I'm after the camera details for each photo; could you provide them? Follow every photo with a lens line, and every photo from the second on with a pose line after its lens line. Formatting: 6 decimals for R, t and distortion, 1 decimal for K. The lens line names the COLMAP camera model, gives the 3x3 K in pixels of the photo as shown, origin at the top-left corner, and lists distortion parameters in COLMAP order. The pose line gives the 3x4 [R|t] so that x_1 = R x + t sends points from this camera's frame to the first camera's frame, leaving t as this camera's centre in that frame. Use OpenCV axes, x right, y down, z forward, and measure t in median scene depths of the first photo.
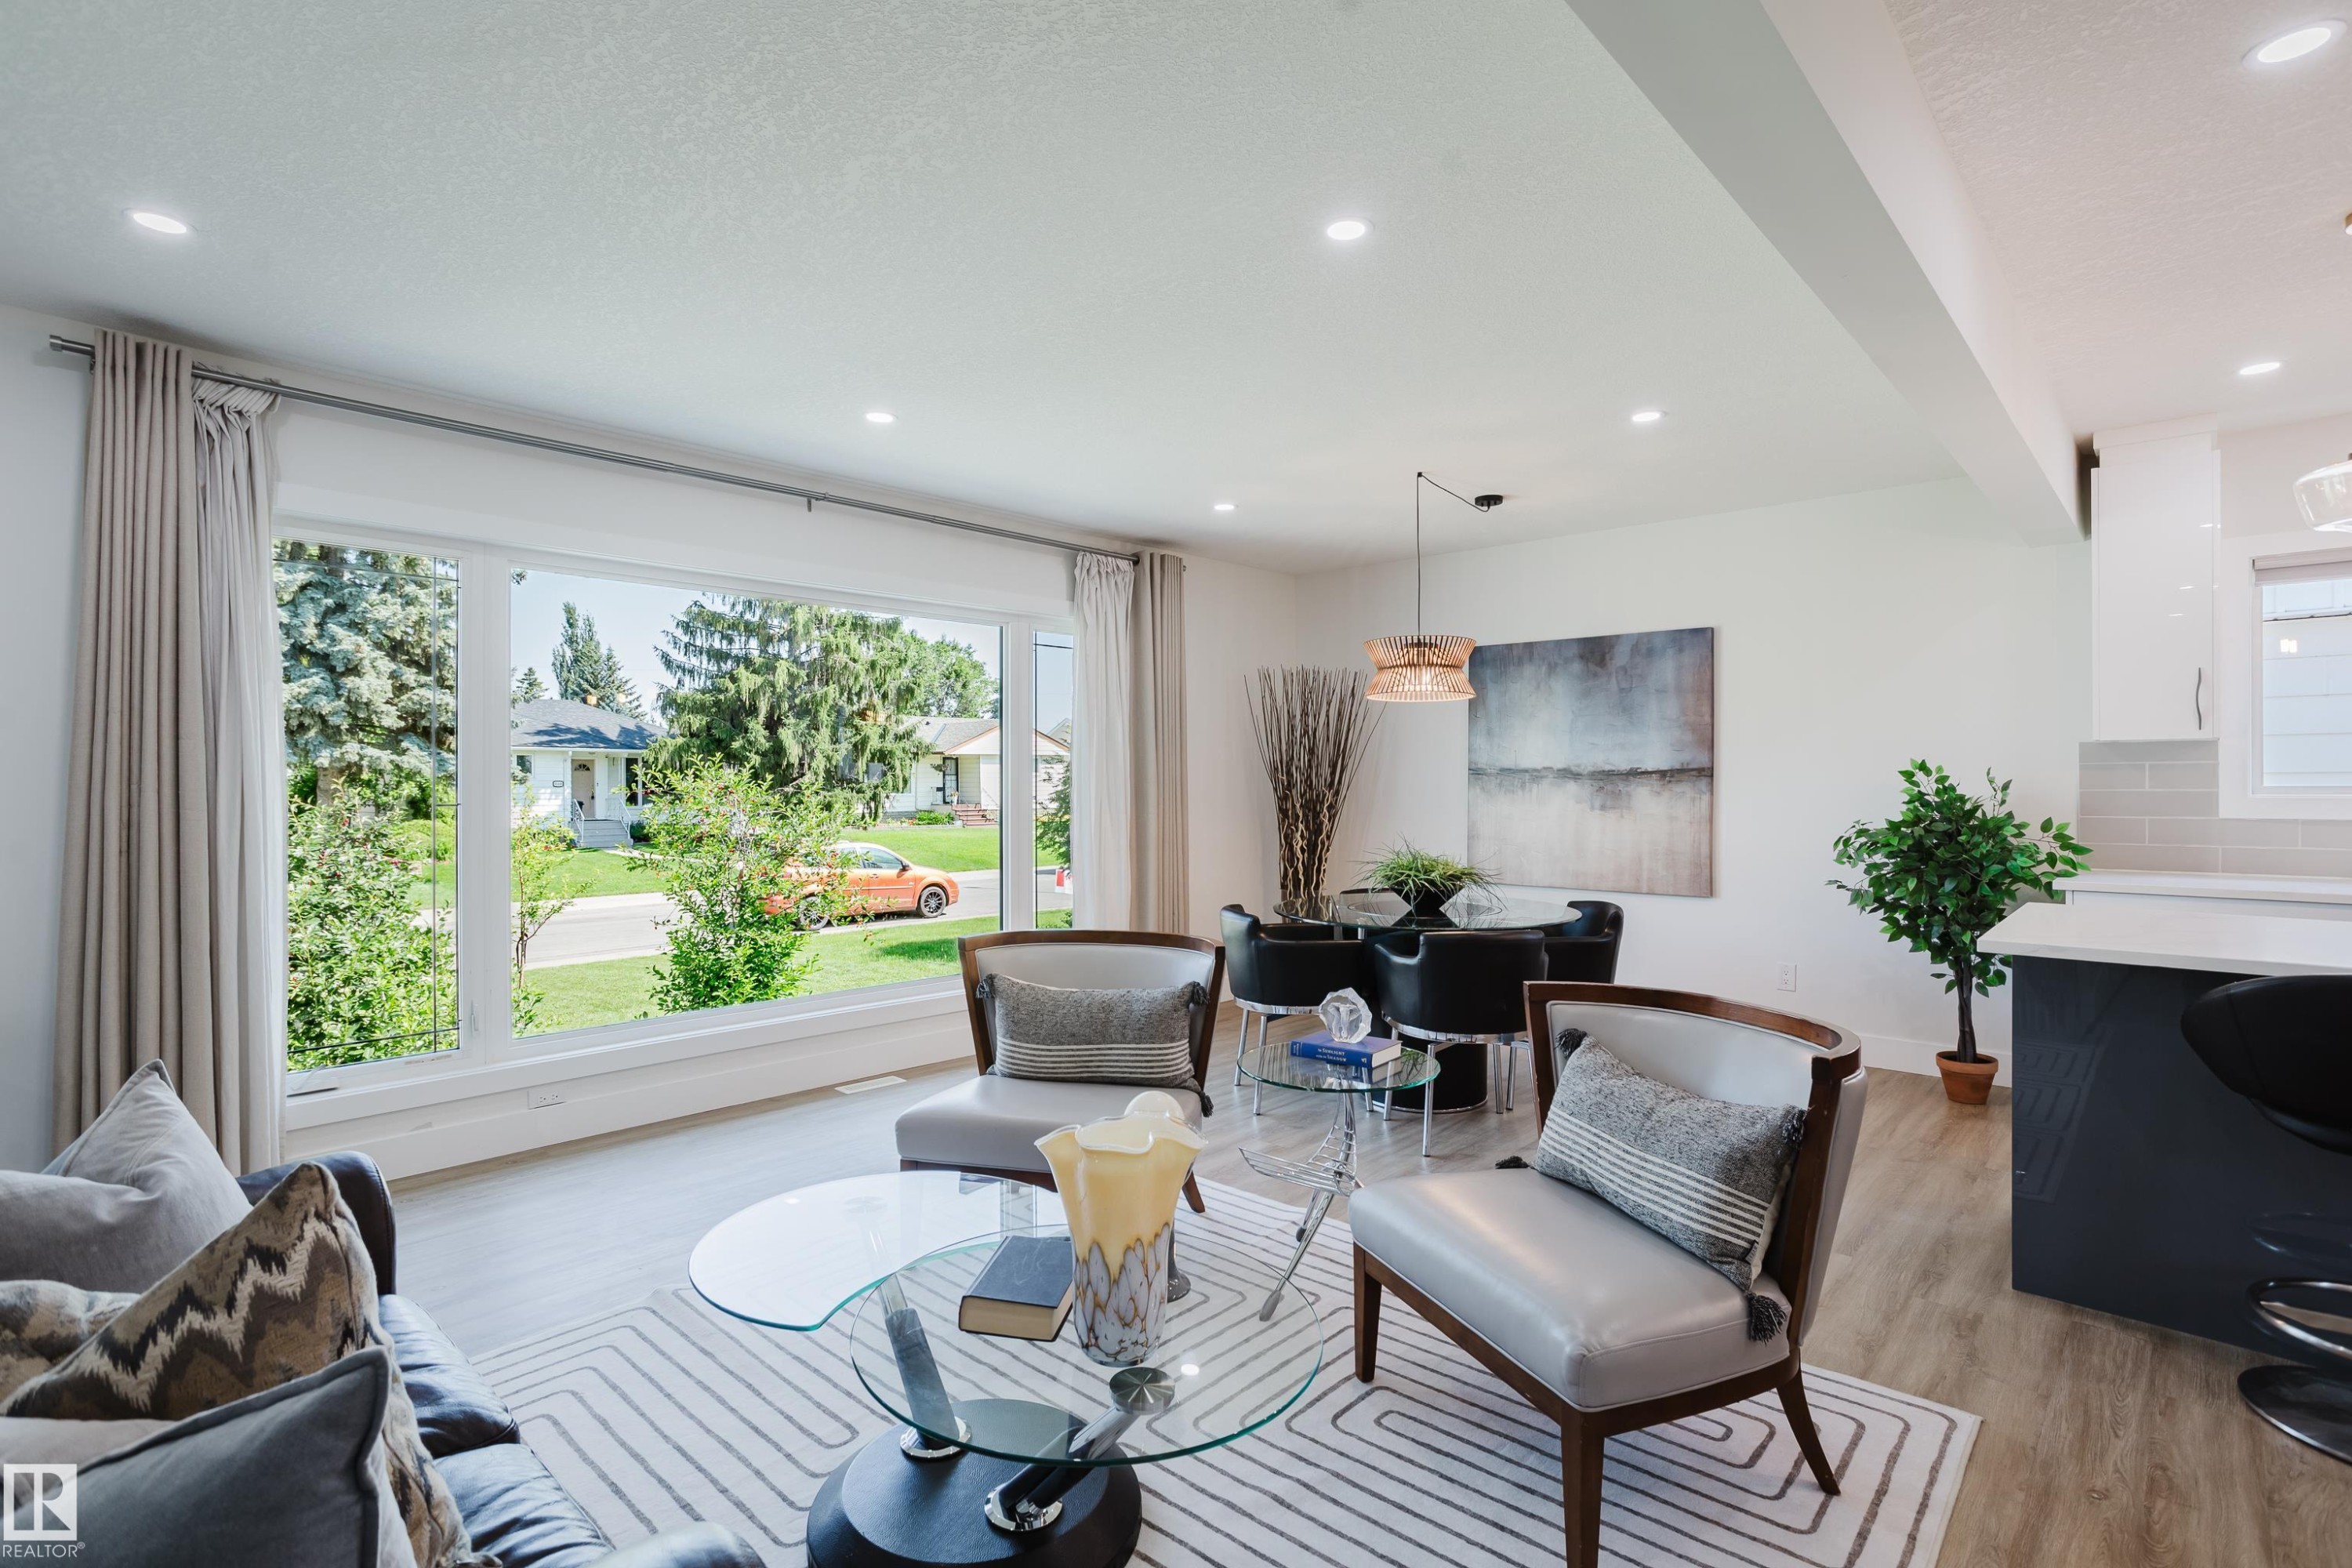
lens RADIAL K [[1138.7, 0, 1172.3], [0, 1138.7, 782.4], [0, 0, 1]] dist [-0.025281, 0.013745]
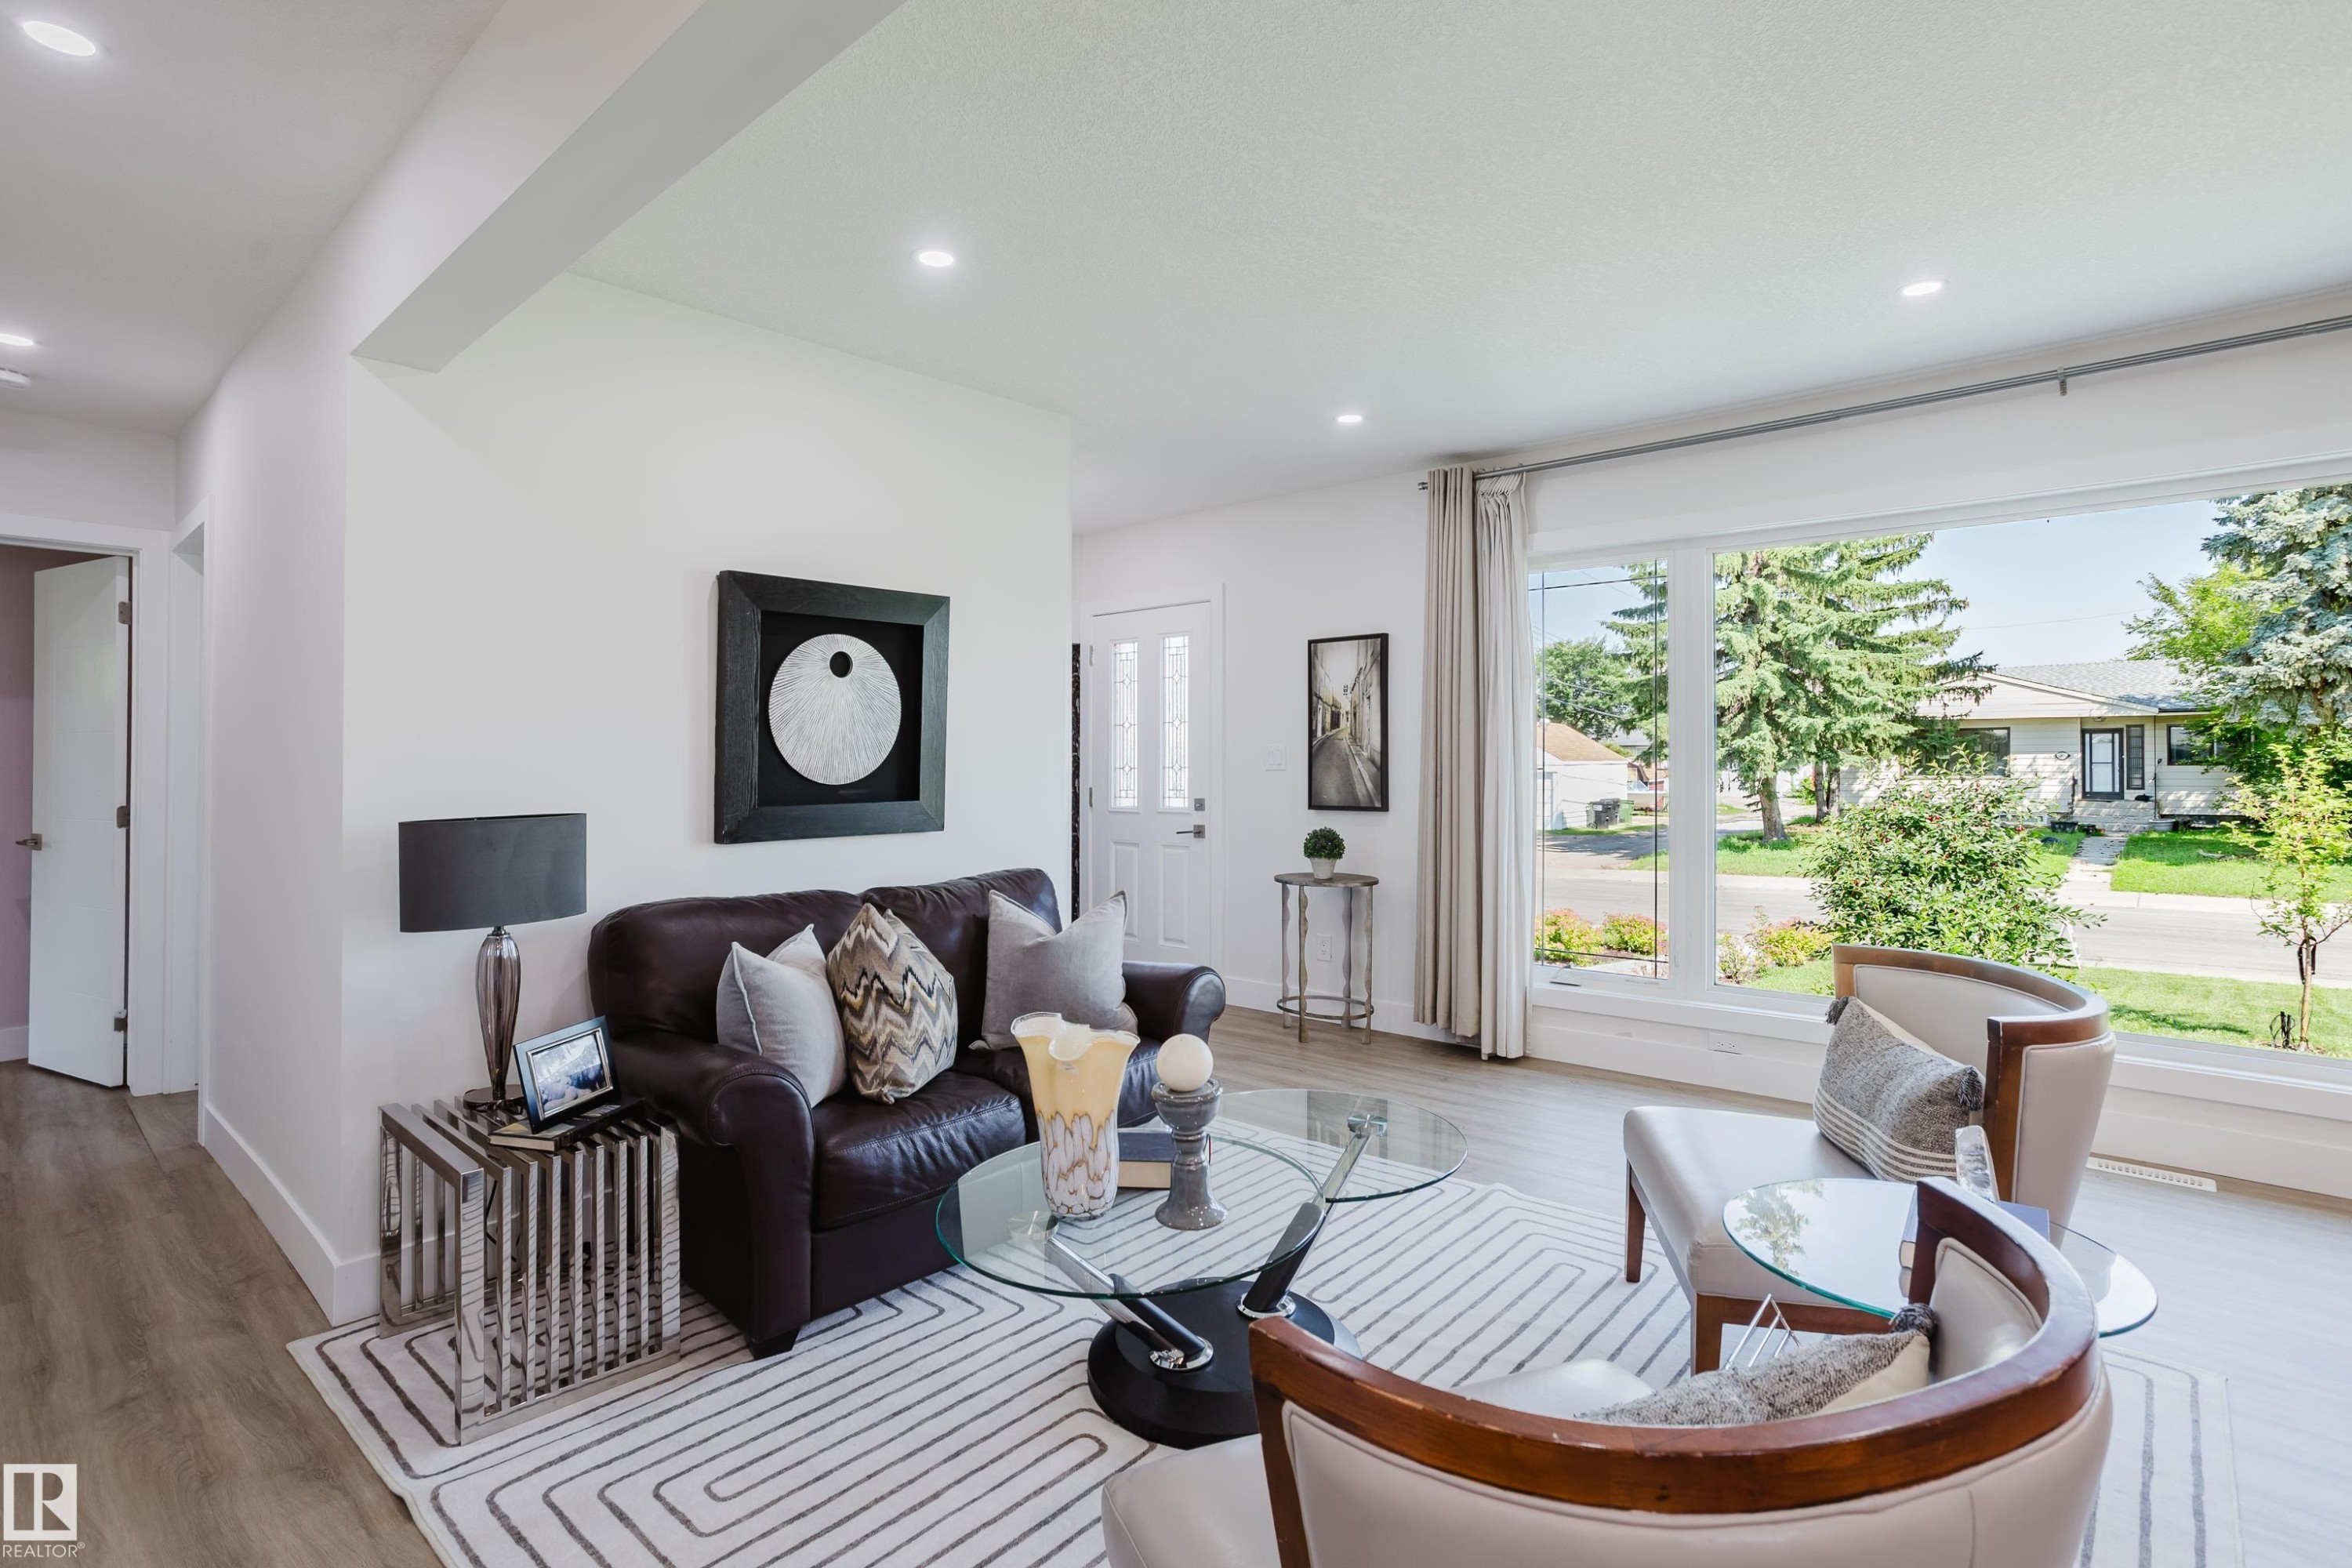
lens RADIAL K [[1138.7, 0, 1173.2], [0, 1138.7, 764.6], [0, 0, 1]] dist [-0.025281, 0.013745]
pose [[0.031007, 0.007327, -0.999492, 0.353173], [0.008081, 0.999939, 0.007581, -0.001543], [0.999487, -0.008312, 0.030945, 0.319603]]
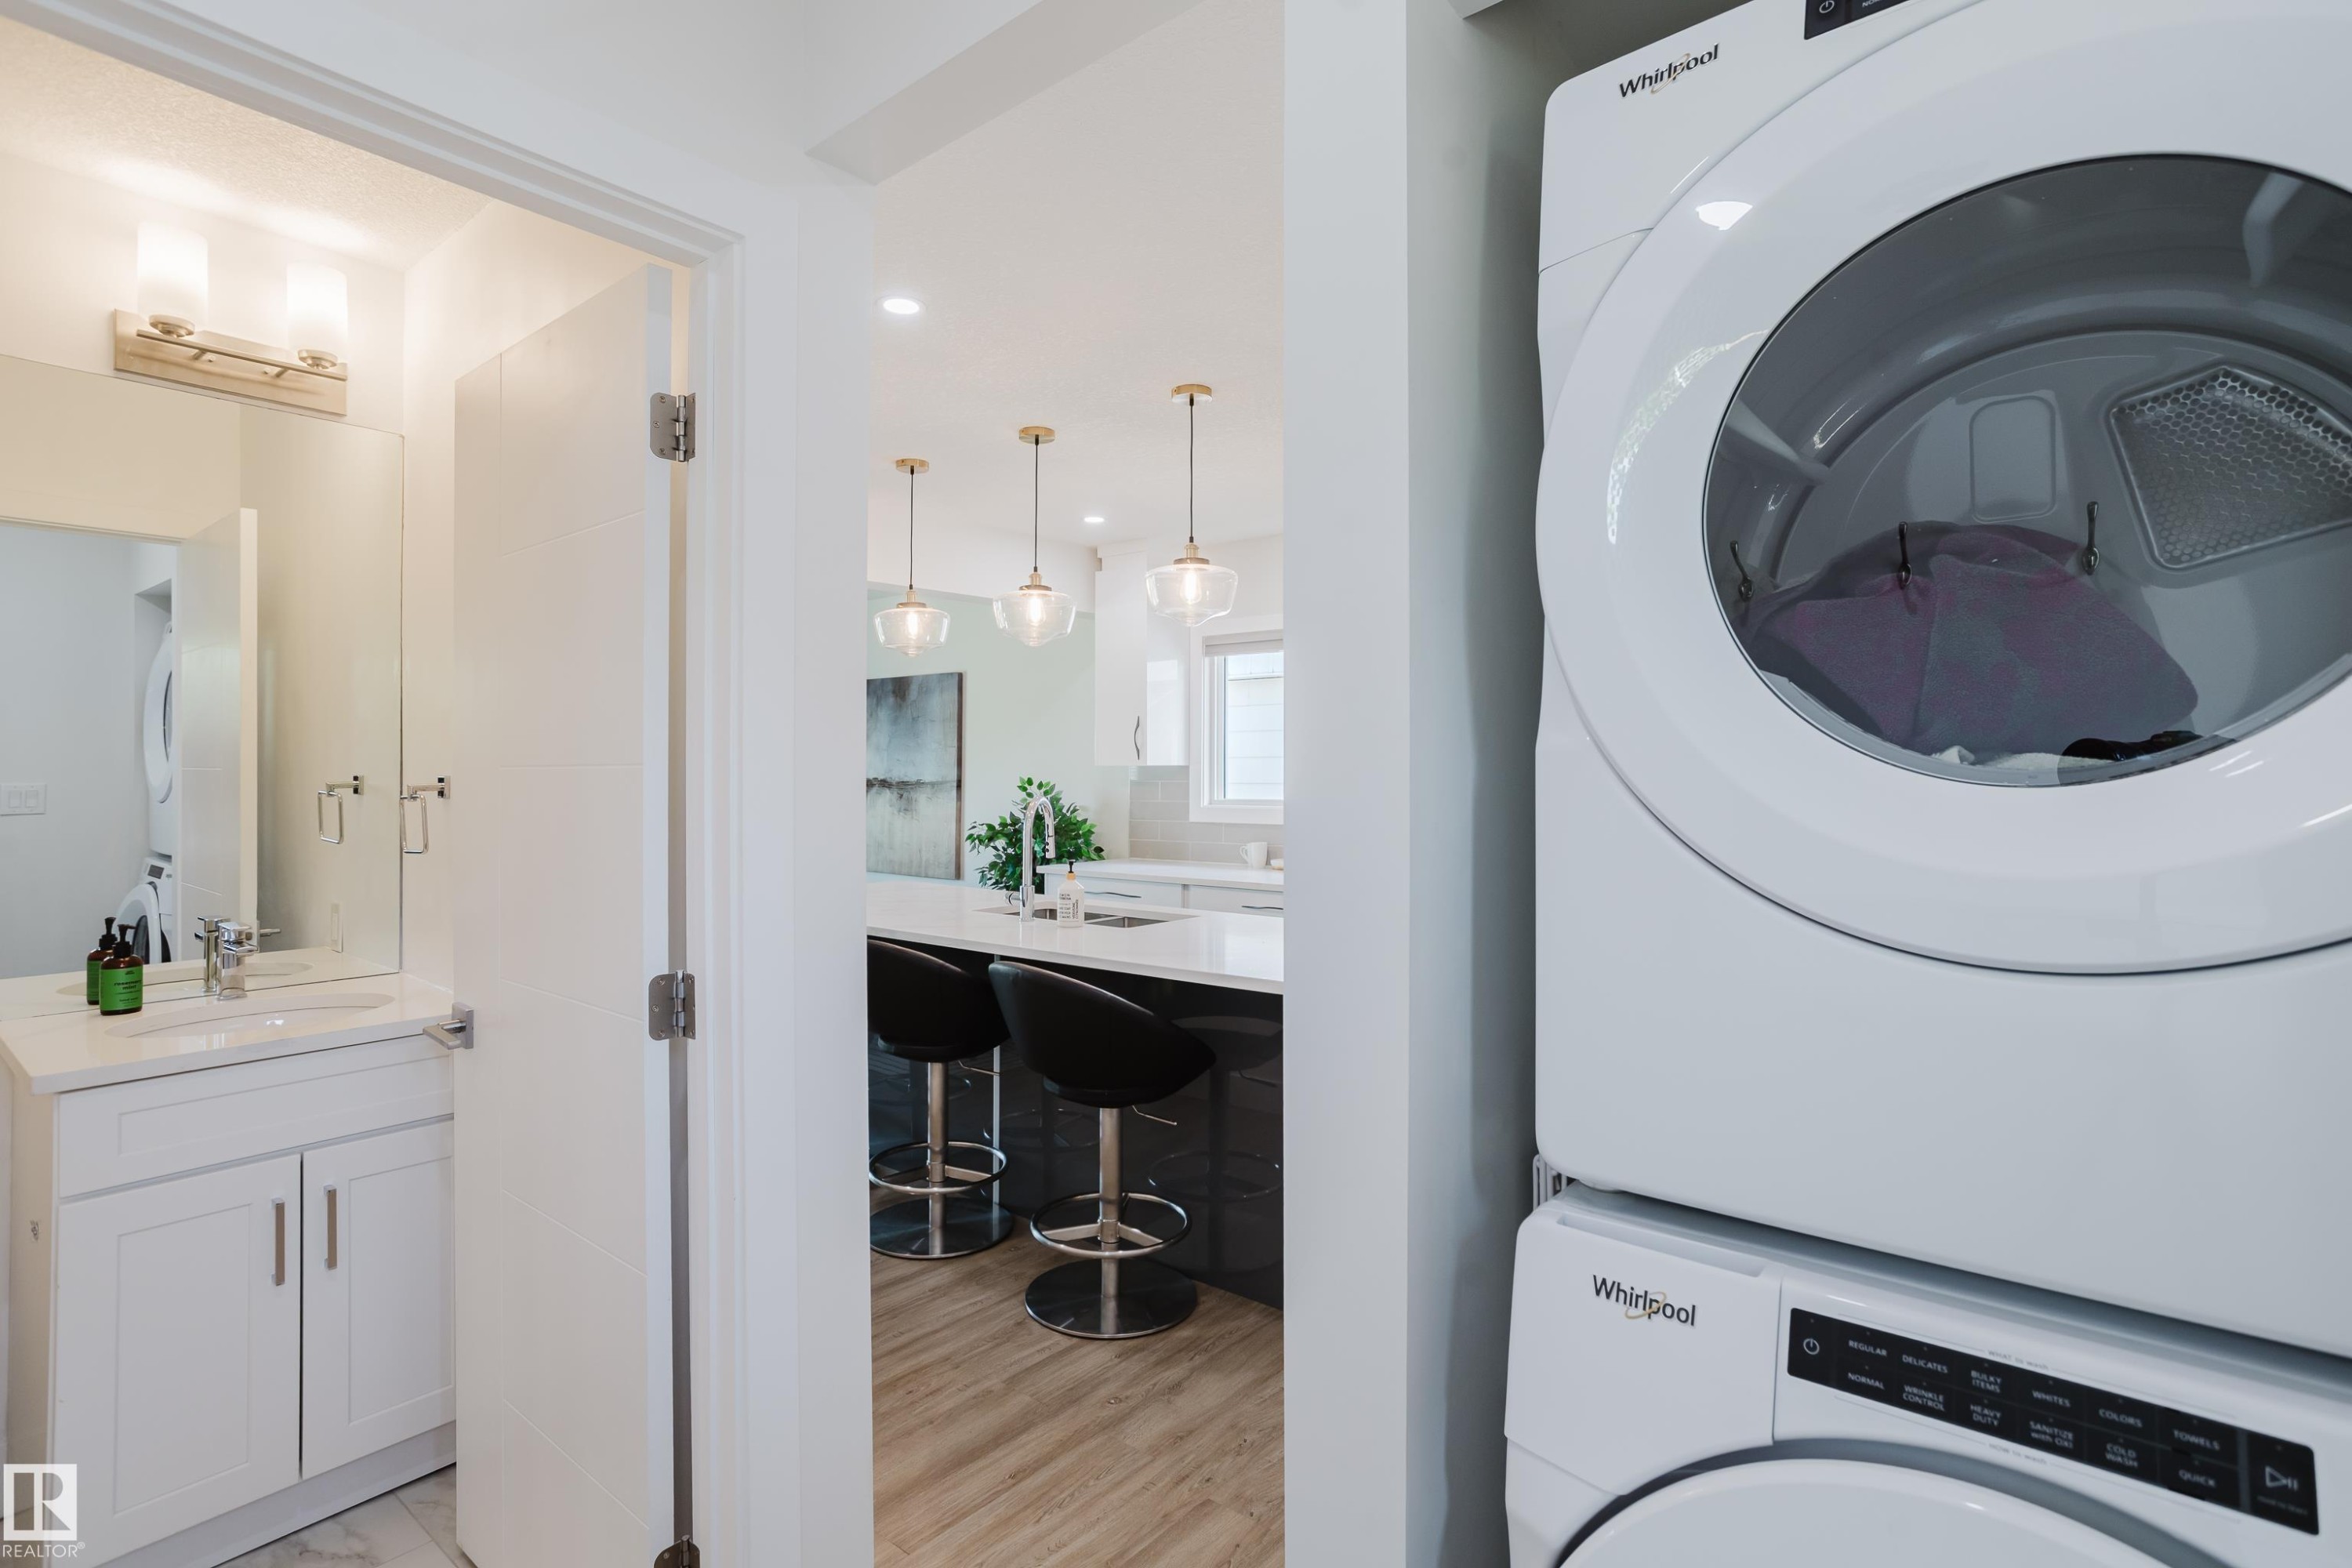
lens RADIAL K [[1138.7, 0, 1175.8], [0, 1138.7, 766.8], [0, 0, 1]] dist [-0.025281, 0.013745]
pose [[0.996816, 0.003066, 0.079672, 0.598163], [-0.002741, 0.999987, -0.004186, -0.022903], [-0.079683, 0.003954, 0.996812, -0.317267]]
